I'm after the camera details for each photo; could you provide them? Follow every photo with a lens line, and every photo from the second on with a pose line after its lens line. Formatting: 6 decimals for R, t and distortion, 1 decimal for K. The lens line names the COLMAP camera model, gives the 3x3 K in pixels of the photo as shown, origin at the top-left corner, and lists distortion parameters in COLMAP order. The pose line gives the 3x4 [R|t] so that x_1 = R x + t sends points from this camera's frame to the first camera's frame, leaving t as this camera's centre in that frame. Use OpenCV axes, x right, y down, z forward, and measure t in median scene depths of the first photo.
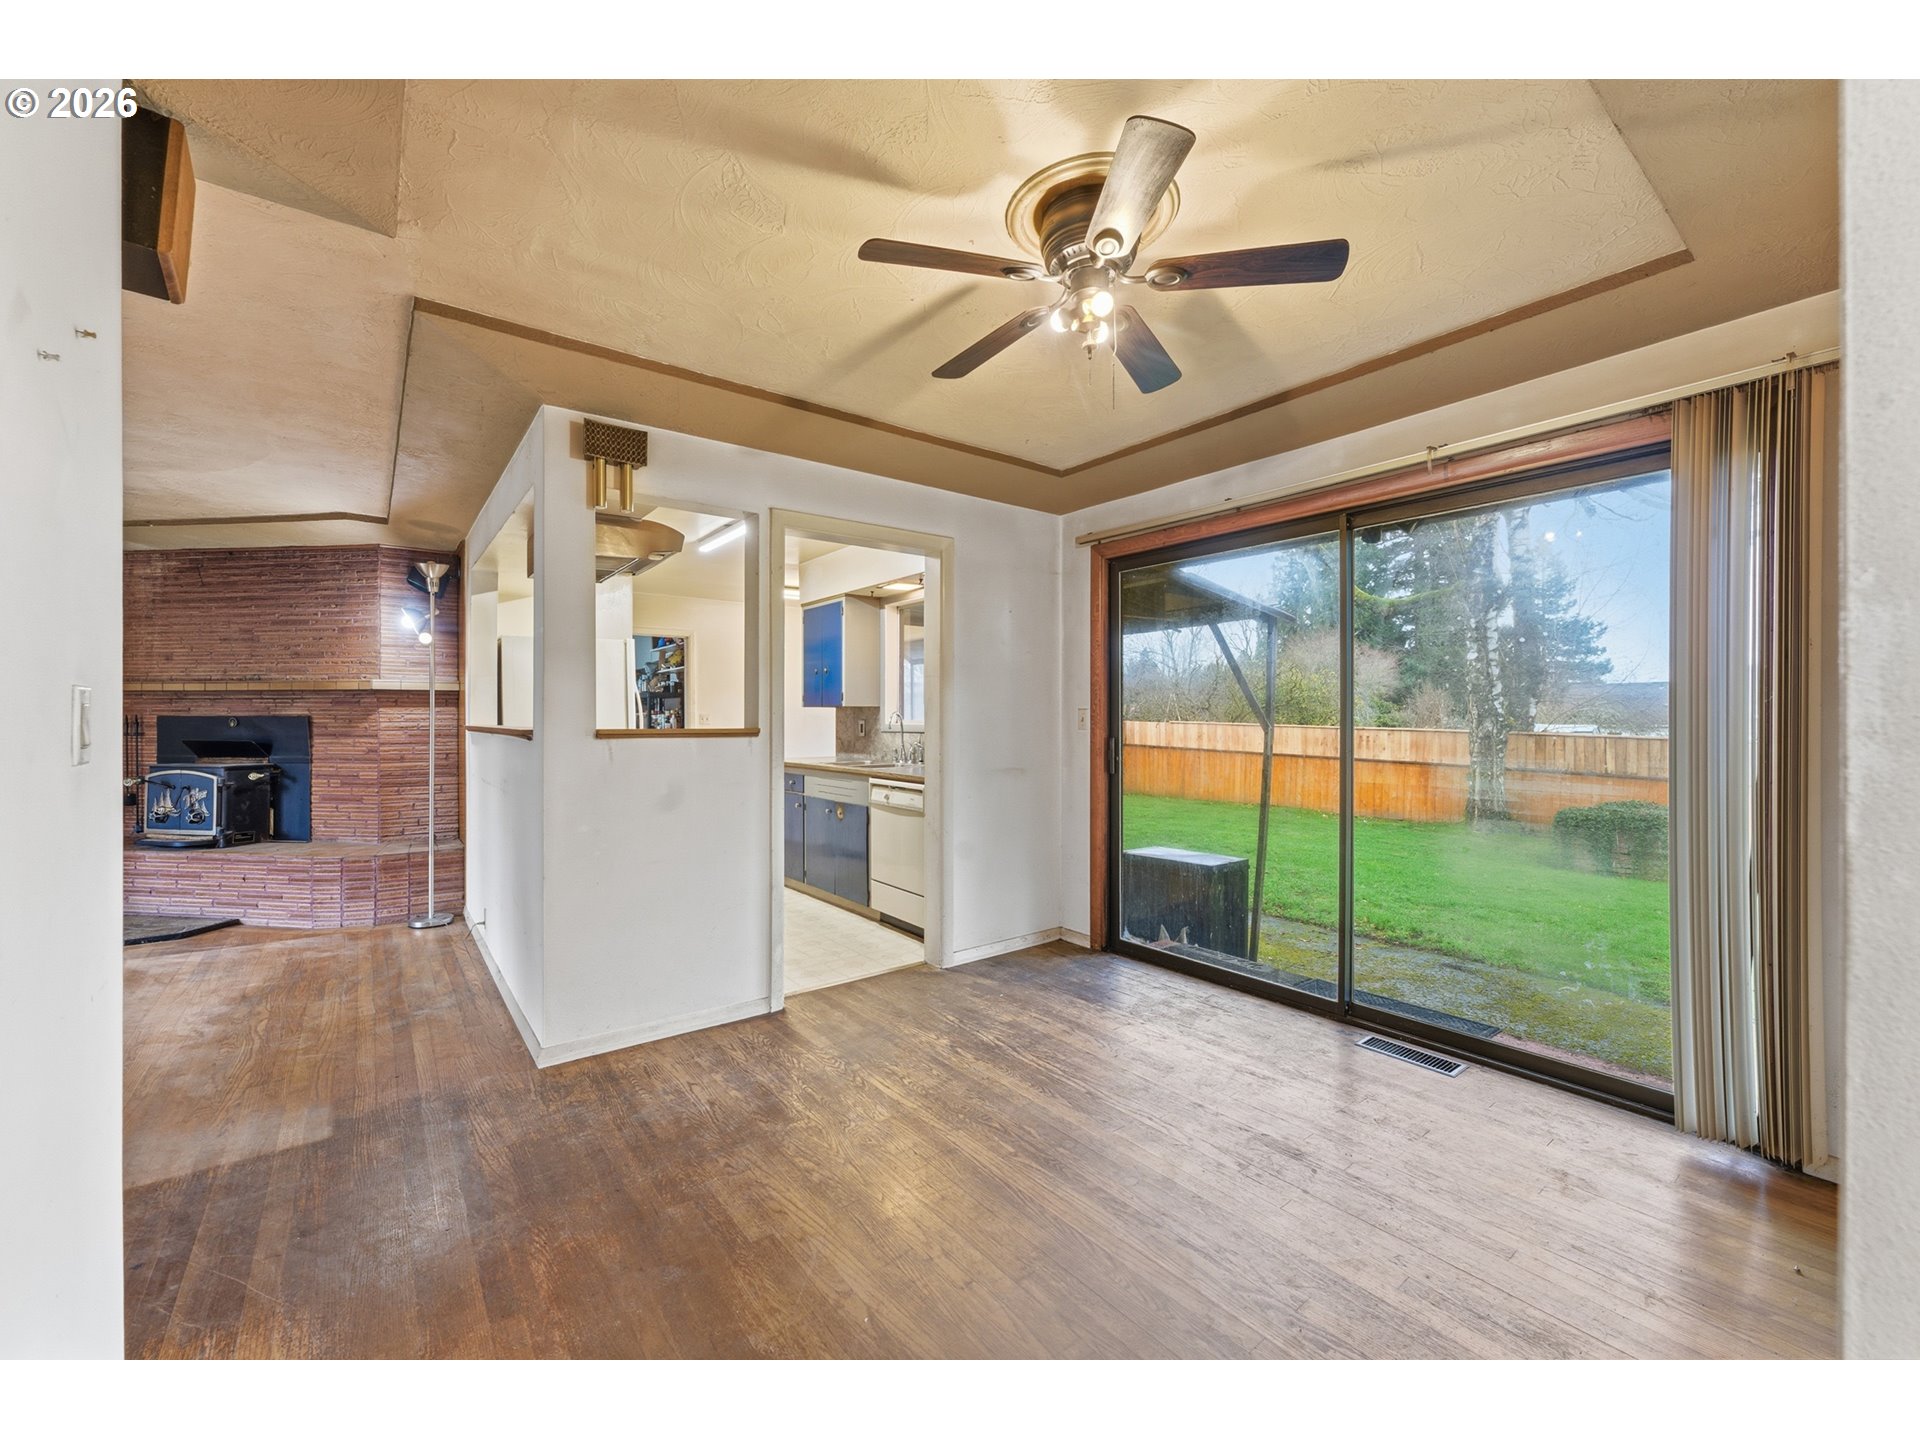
lens RADIAL K [[771.1, 0, 949.2], [0, 771.1, 723.6], [0, 0, 1]] dist [-0.001931, 0.001187]
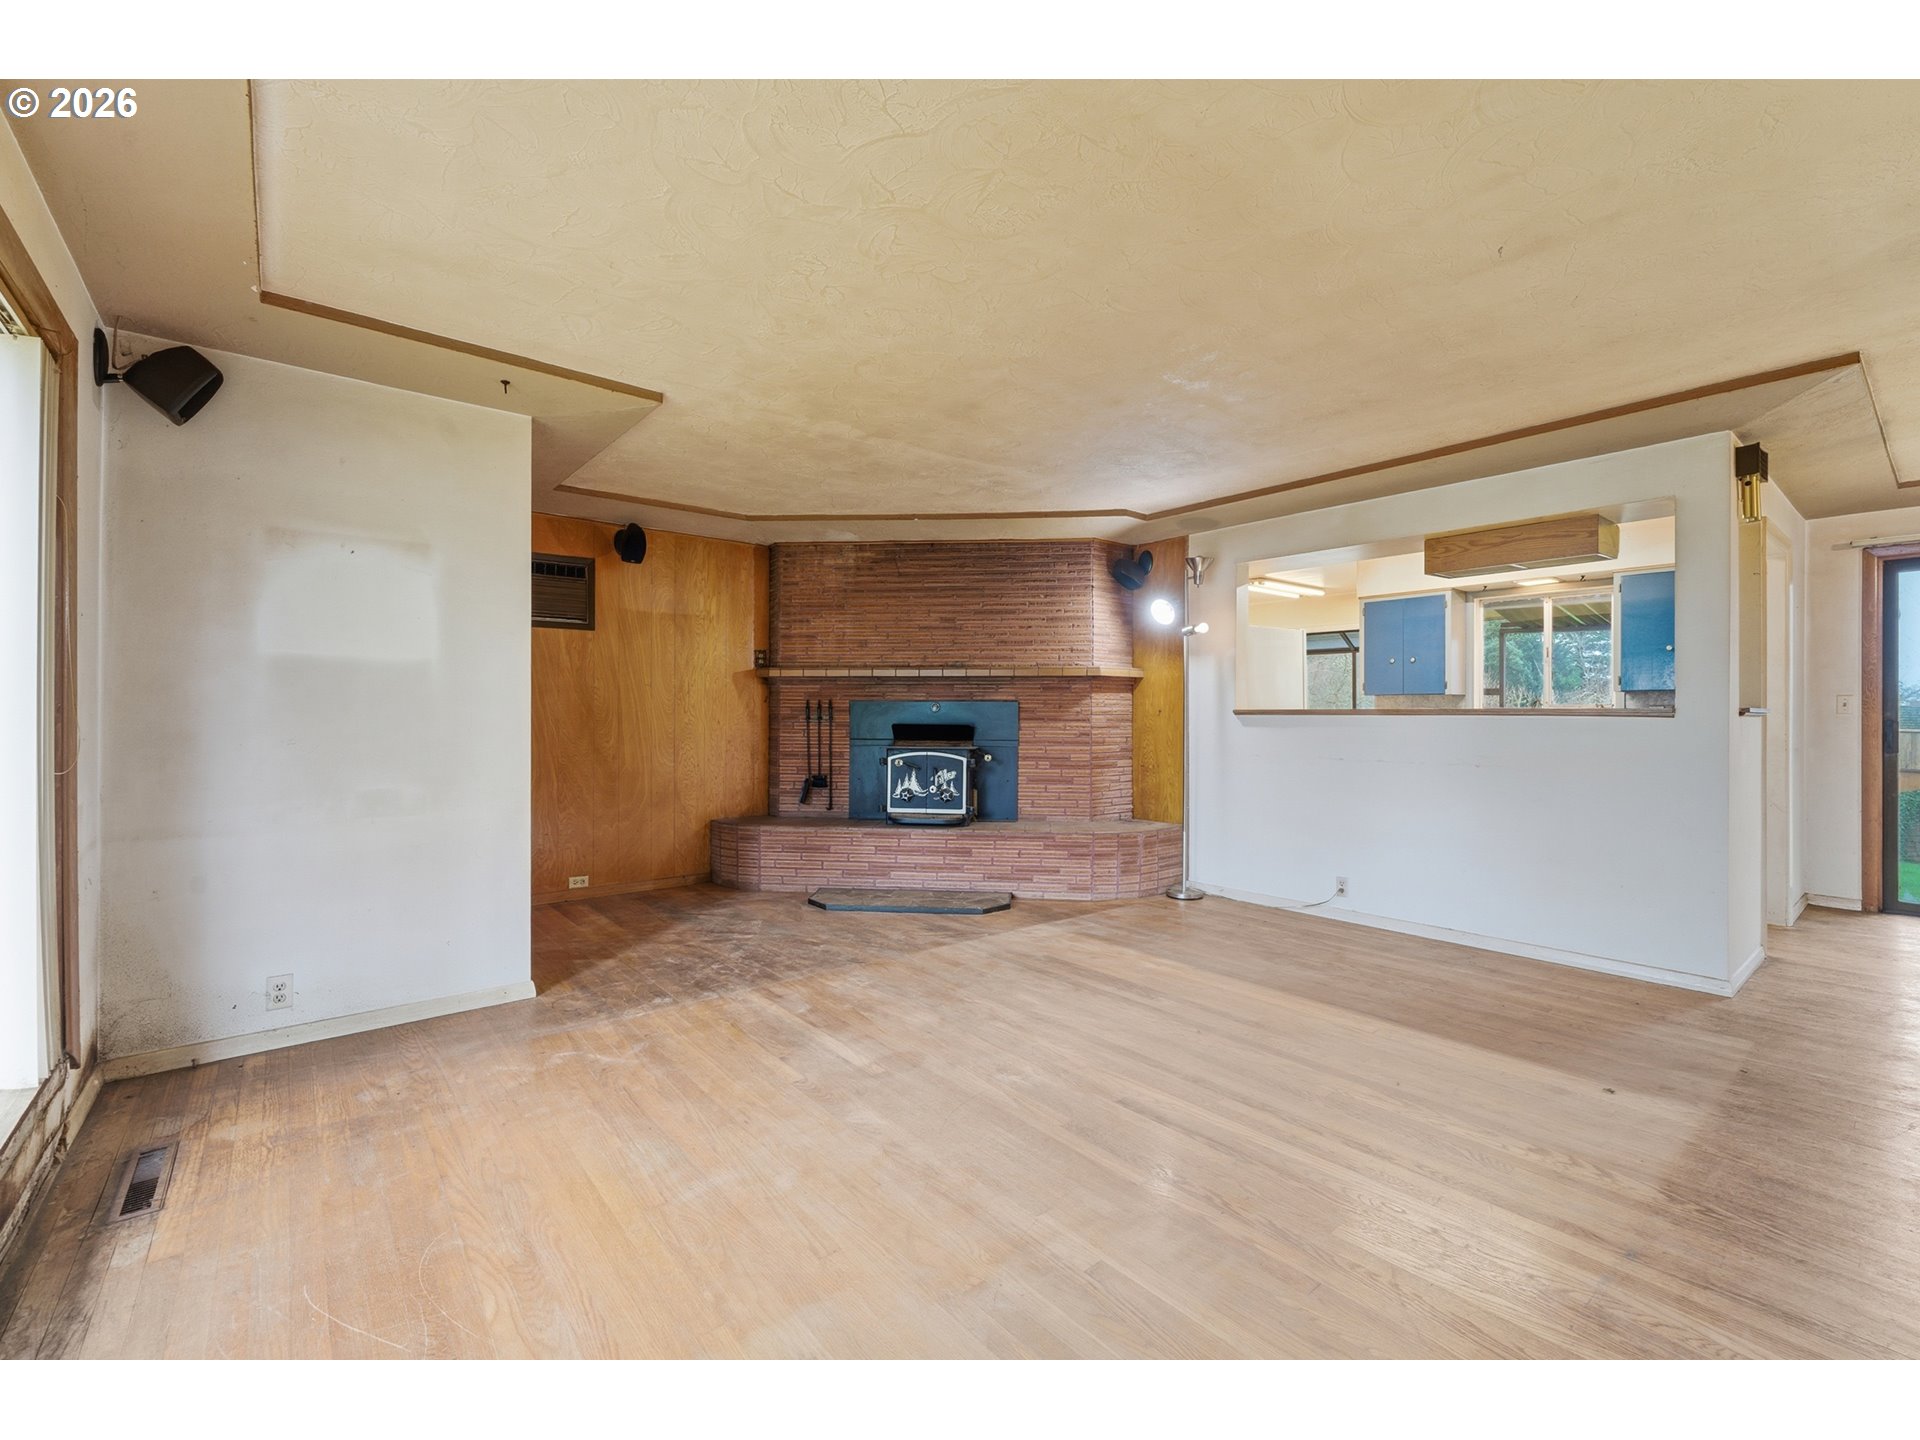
lens RADIAL K [[812.8, 0, 963.3], [0, 812.8, 714.6], [0, 0, 1]] dist [-0.002391, -0.000430]
pose [[0.999436, 0.002070, 0.033518, -0.946420], [-0.001908, 0.999986, -0.004869, 0.014115], [-0.033527, 0.004803, 0.999426, -0.104630]]
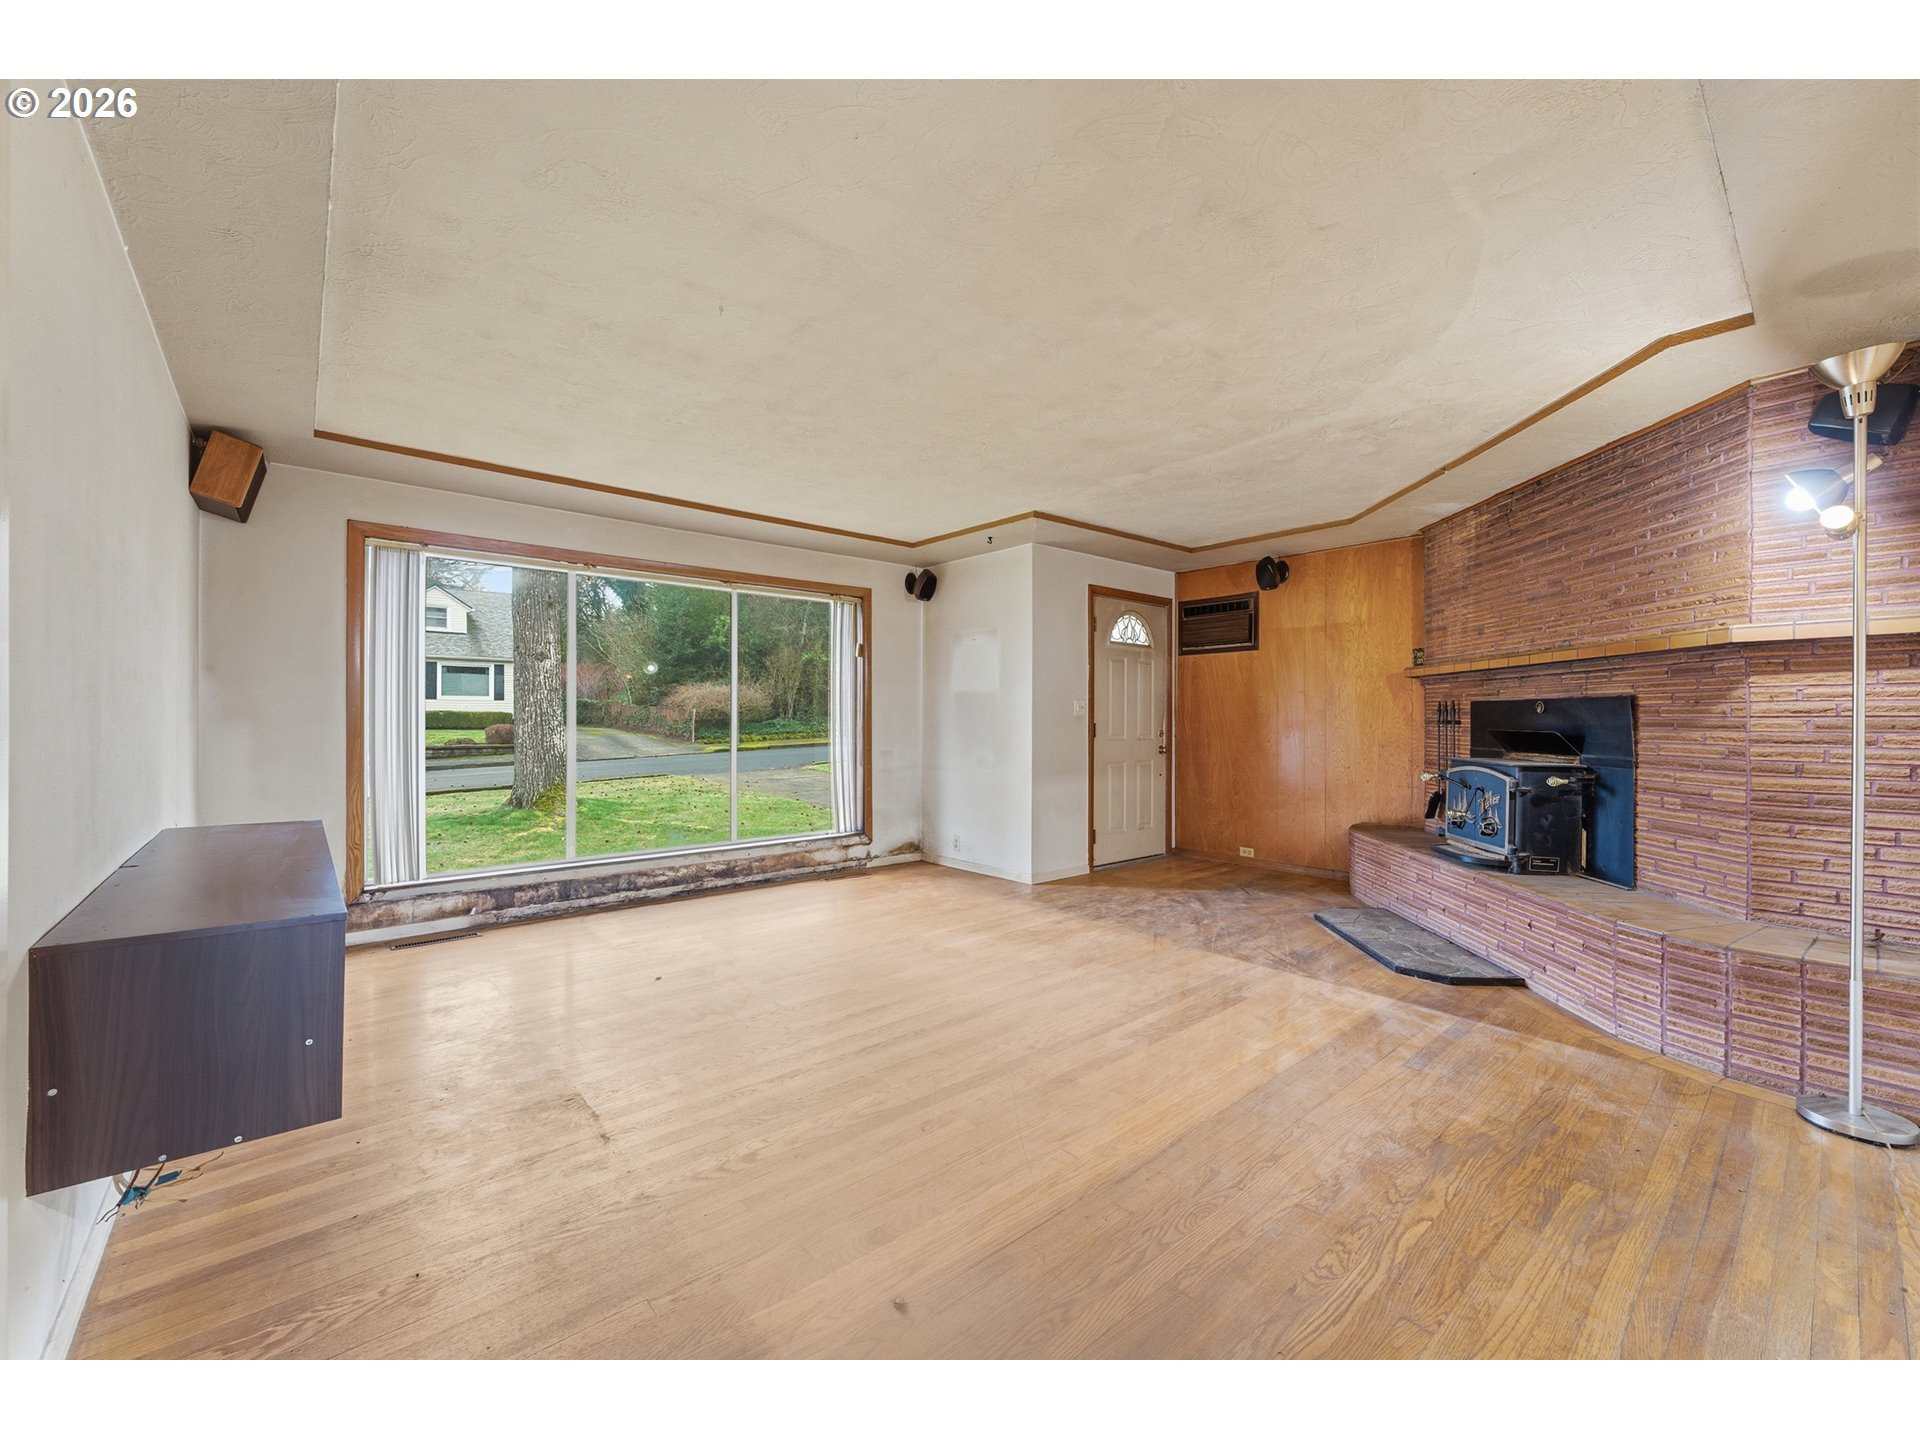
lens RADIAL K [[771.1, 0, 958.0], [0, 771.1, 716.0], [0, 0, 1]] dist [-0.001931, 0.001187]
pose [[0.064115, -0.003344, -0.997937, -0.221624], [-0.006524, 0.999972, -0.003770, 0.013904], [0.997921, 0.006752, 0.064091, 0.393778]]
